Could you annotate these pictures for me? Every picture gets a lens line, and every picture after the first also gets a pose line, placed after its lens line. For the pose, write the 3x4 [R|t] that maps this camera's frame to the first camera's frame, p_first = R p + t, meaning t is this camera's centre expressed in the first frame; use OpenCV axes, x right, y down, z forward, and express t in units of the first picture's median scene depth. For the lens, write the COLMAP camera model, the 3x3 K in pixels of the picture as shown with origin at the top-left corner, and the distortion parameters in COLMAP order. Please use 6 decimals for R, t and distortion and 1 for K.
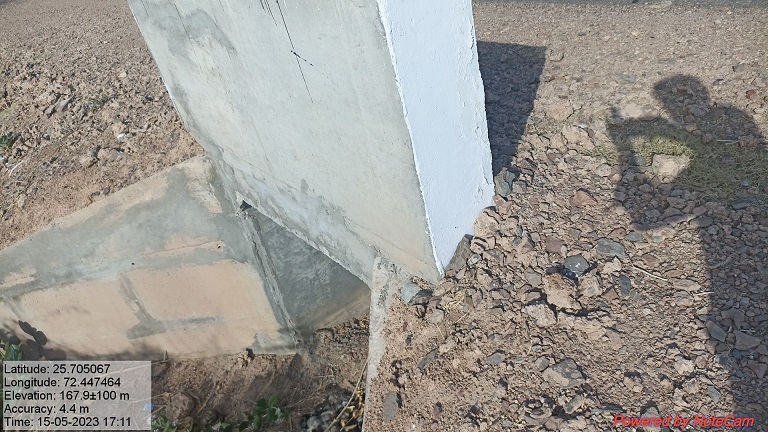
lens RADIAL K [[578.1, 0, 378.7], [0, 578.1, 215.8], [0, 0, 1]] dist [0.056679, -0.060164]
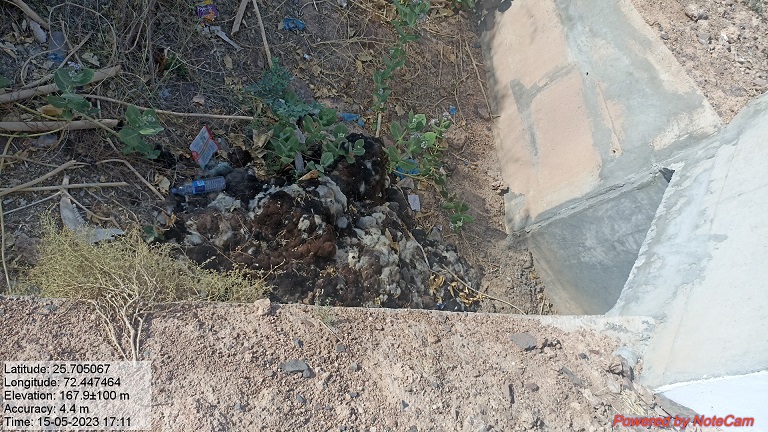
lens RADIAL K [[572.0, 0, 380.5], [0, 572.0, 213.2], [0, 0, 1]] dist [0.055254, -0.065341]
pose [[0.034928, 0.986699, -0.158760, -0.024450], [-0.926725, 0.091444, 0.364442, 0.074974], [0.374112, 0.134398, 0.917593, -0.055881]]
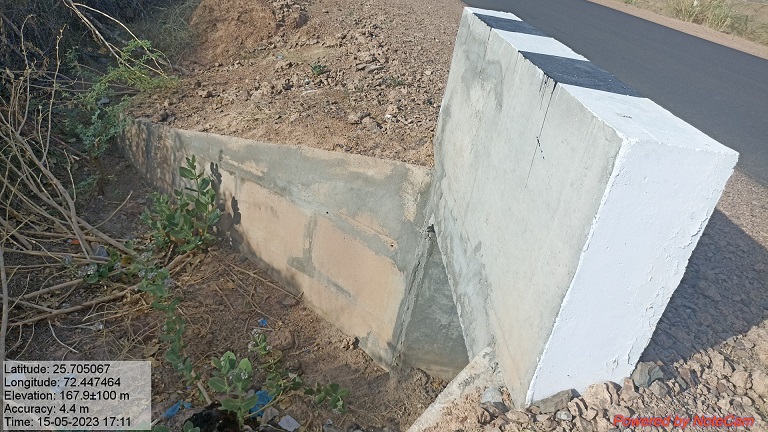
lens RADIAL K [[572.0, 0, 380.5], [0, 572.0, 213.2], [0, 0, 1]] dist [0.055254, -0.065341]
pose [[0.743419, 0.575963, -0.339992, 0.036131], [-0.600943, 0.798366, 0.038462, -0.022409], [0.293591, 0.175722, 0.939642, -0.016885]]
